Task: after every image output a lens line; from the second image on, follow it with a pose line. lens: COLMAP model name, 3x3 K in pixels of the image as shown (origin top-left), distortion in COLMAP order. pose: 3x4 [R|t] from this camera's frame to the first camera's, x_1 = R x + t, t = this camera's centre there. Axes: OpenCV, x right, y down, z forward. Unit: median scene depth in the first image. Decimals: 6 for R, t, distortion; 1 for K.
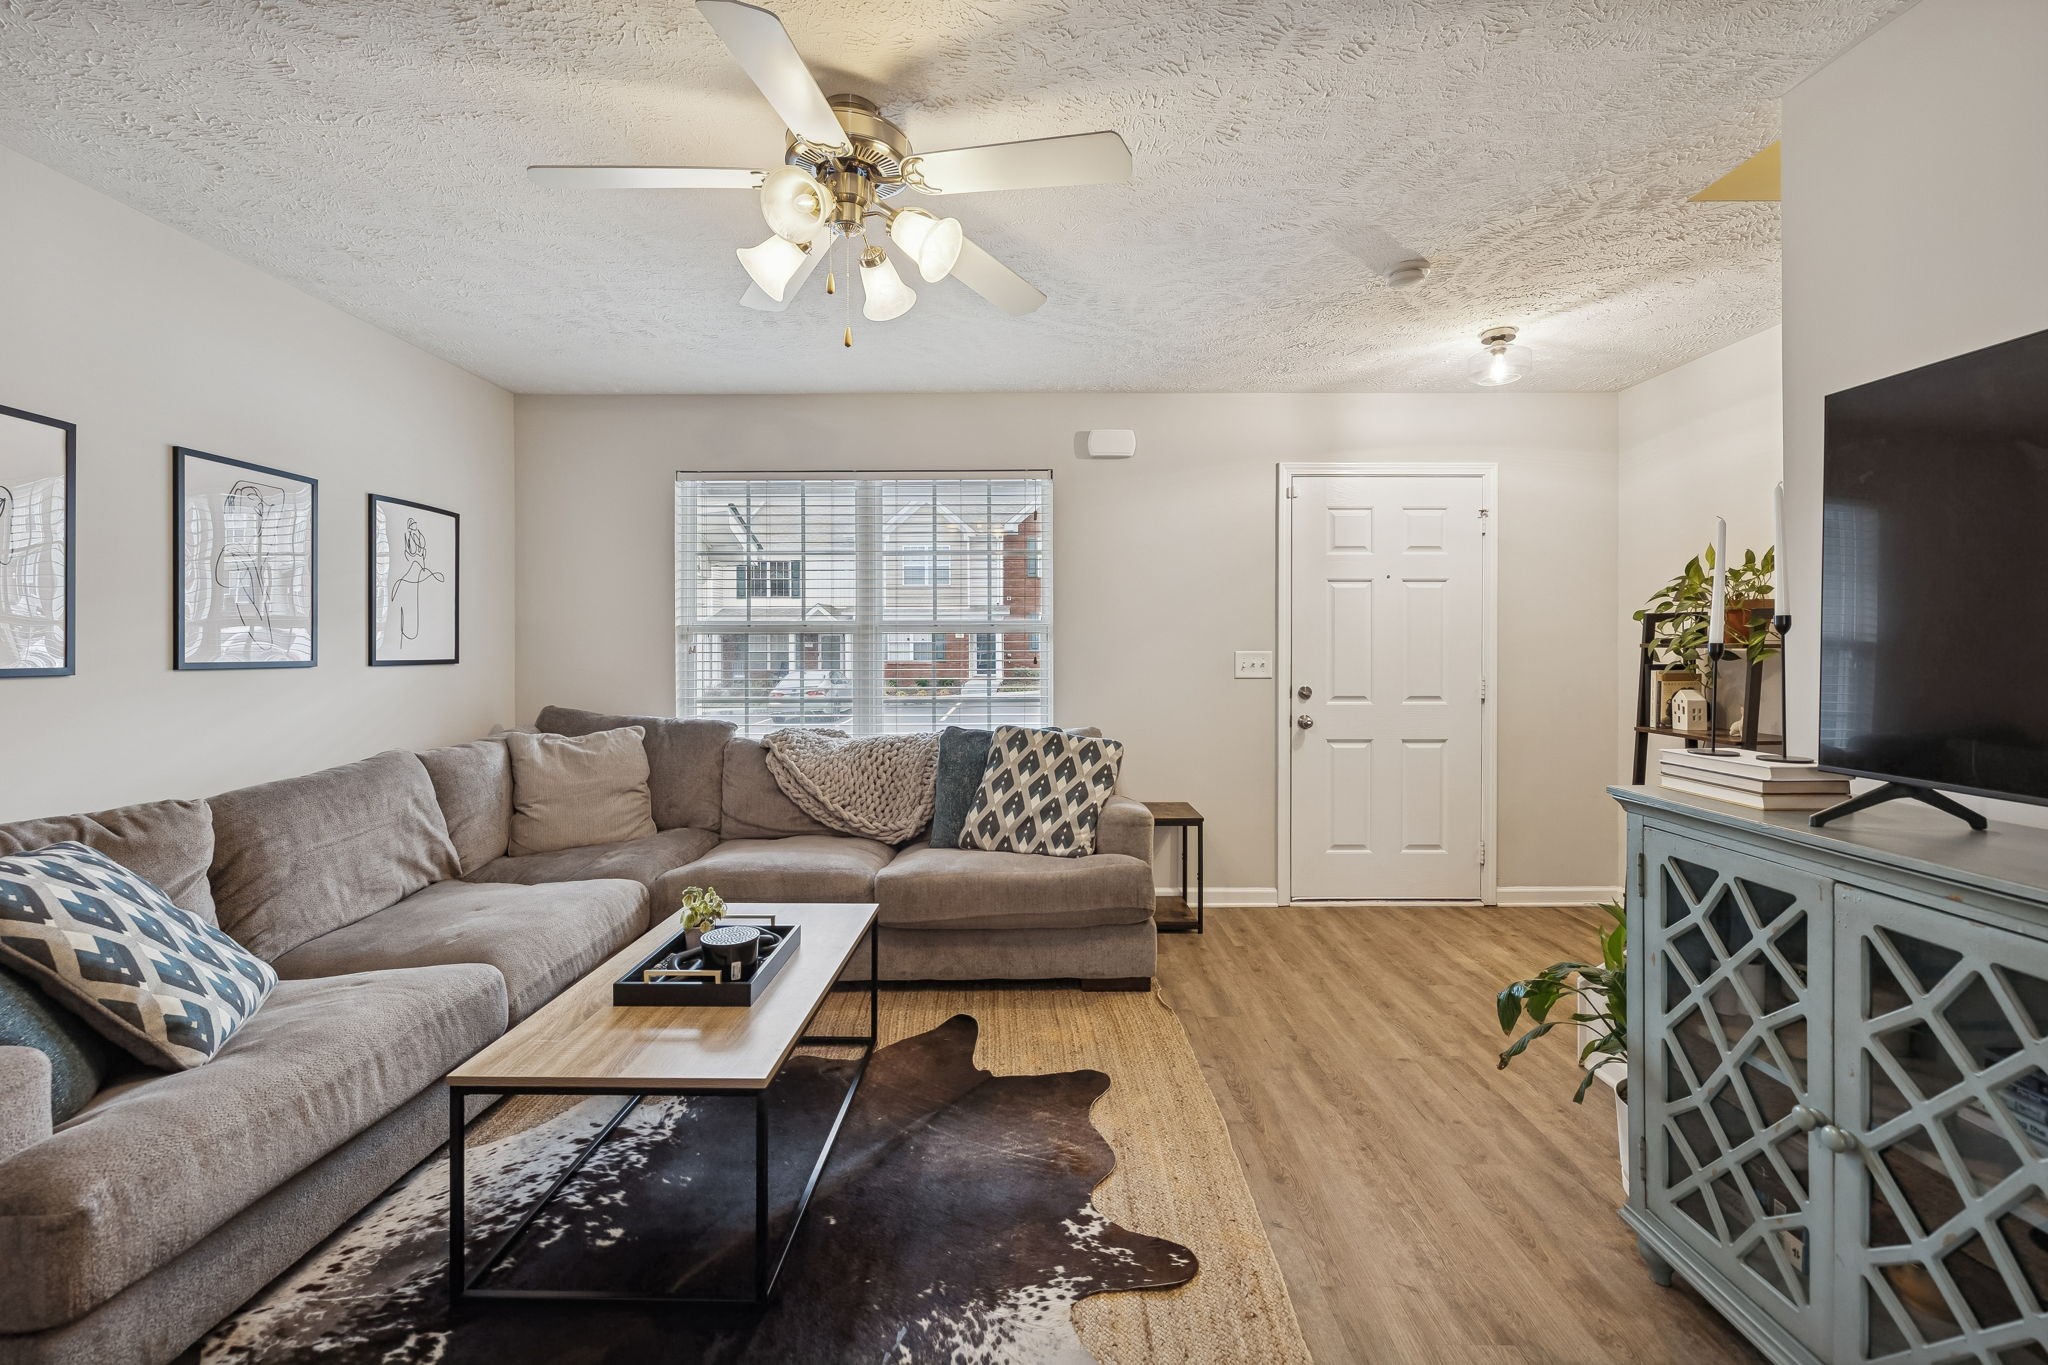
lens RADIAL K [[855.1, 0, 1023.2], [0, 855.1, 650.5], [0, 0, 1]] dist [0.000110, -0.000573]
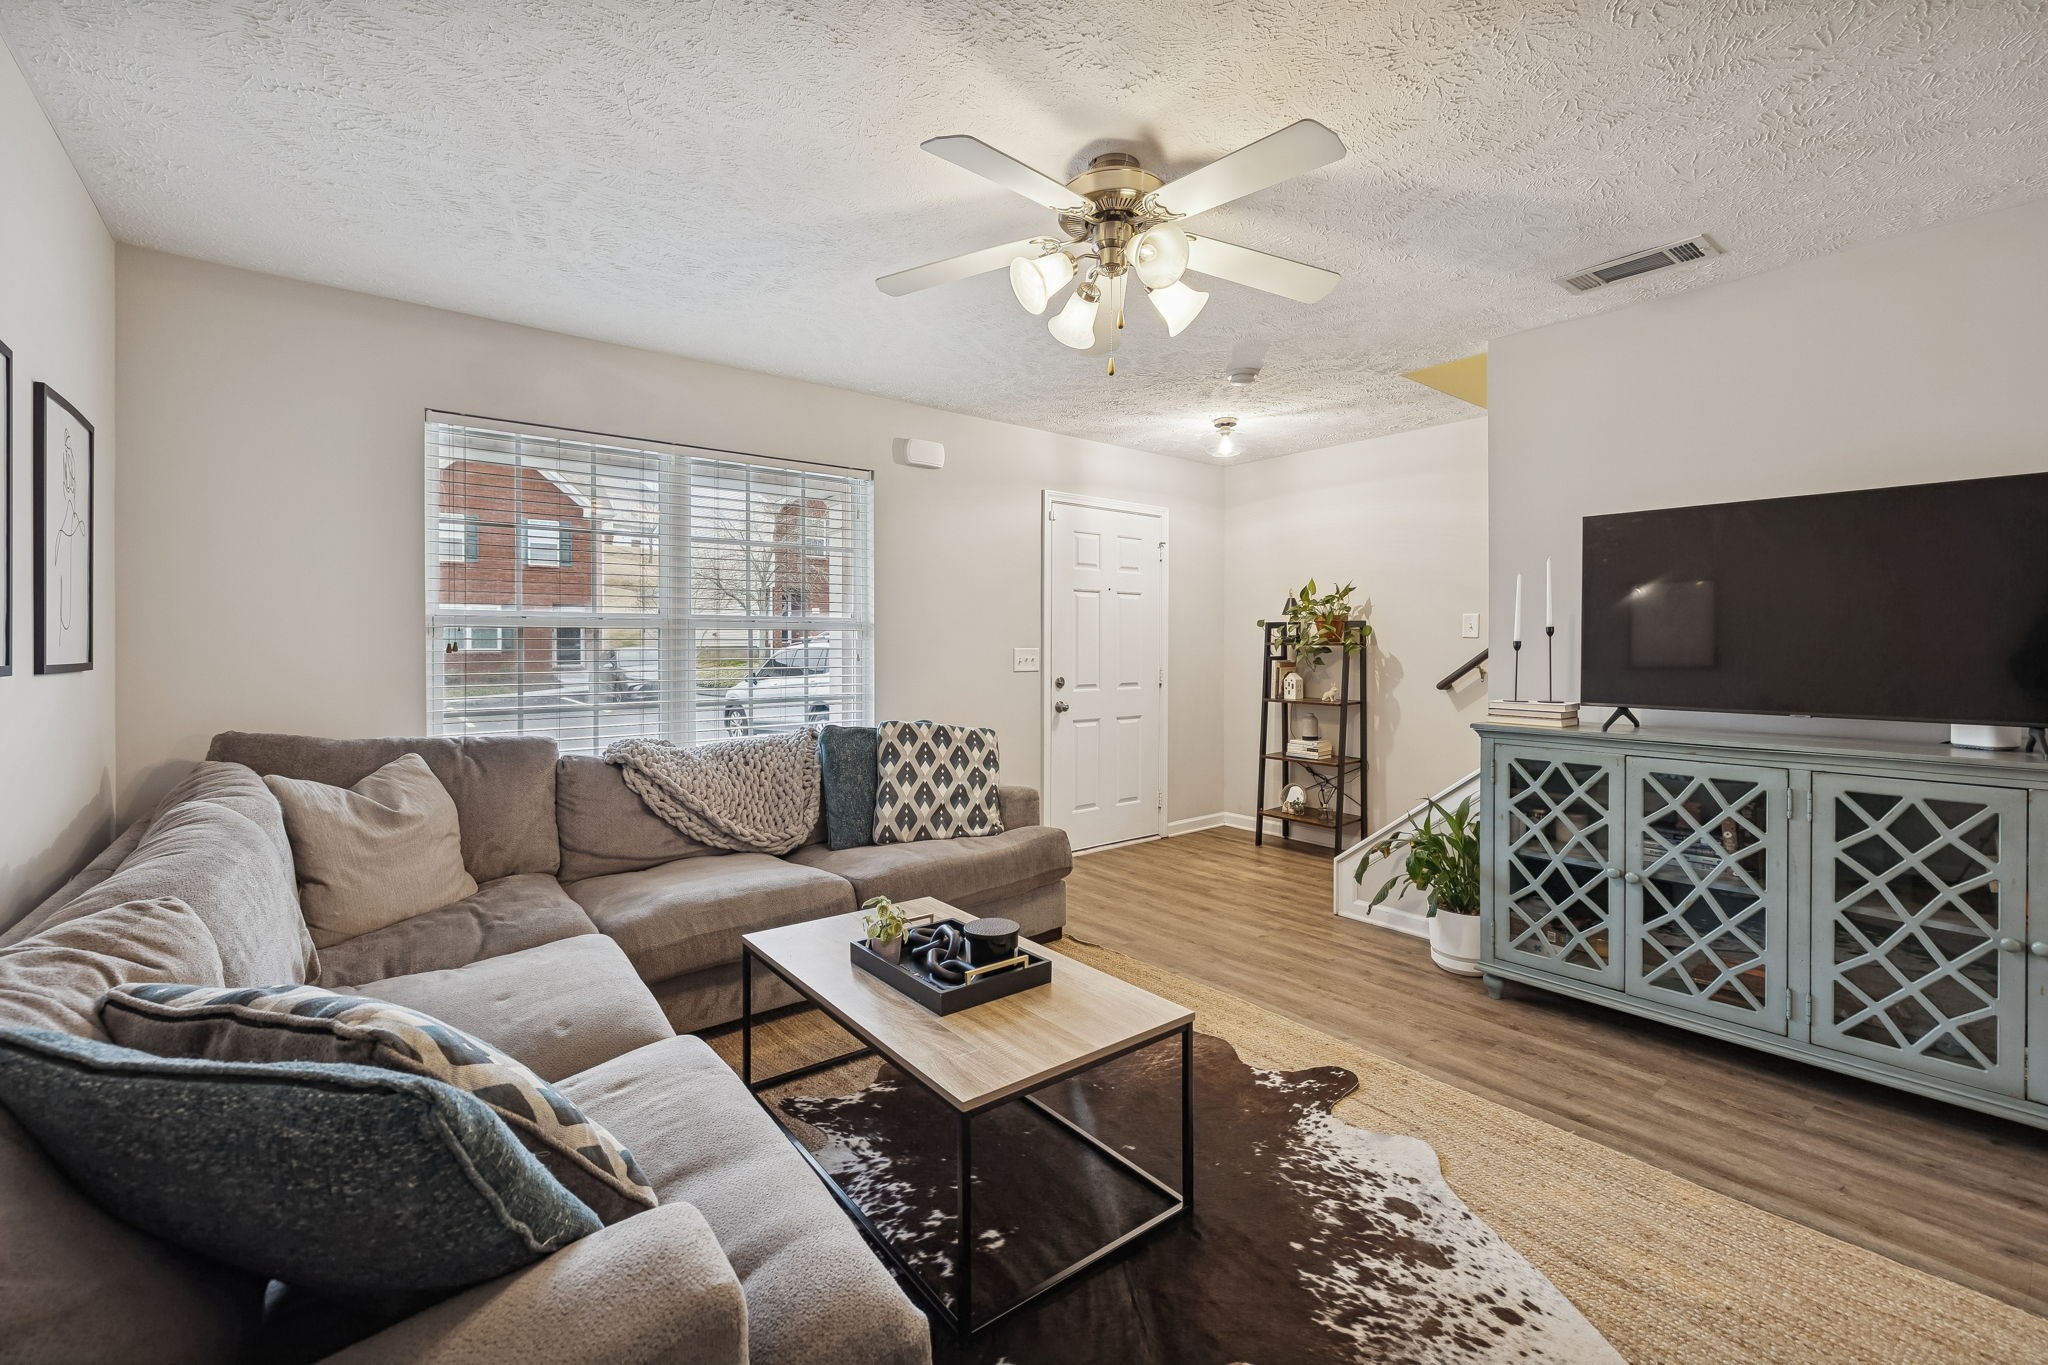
lens RADIAL K [[855.1, 0, 1023.2], [0, 855.1, 650.5], [0, 0, 1]] dist [0.000110, -0.000573]
pose [[0.781418, -0.003095, 0.624000, -0.569328], [0.002785, 0.999995, 0.001472, 0.002807], [-0.624001, 0.000588, 0.781423, 0.110000]]
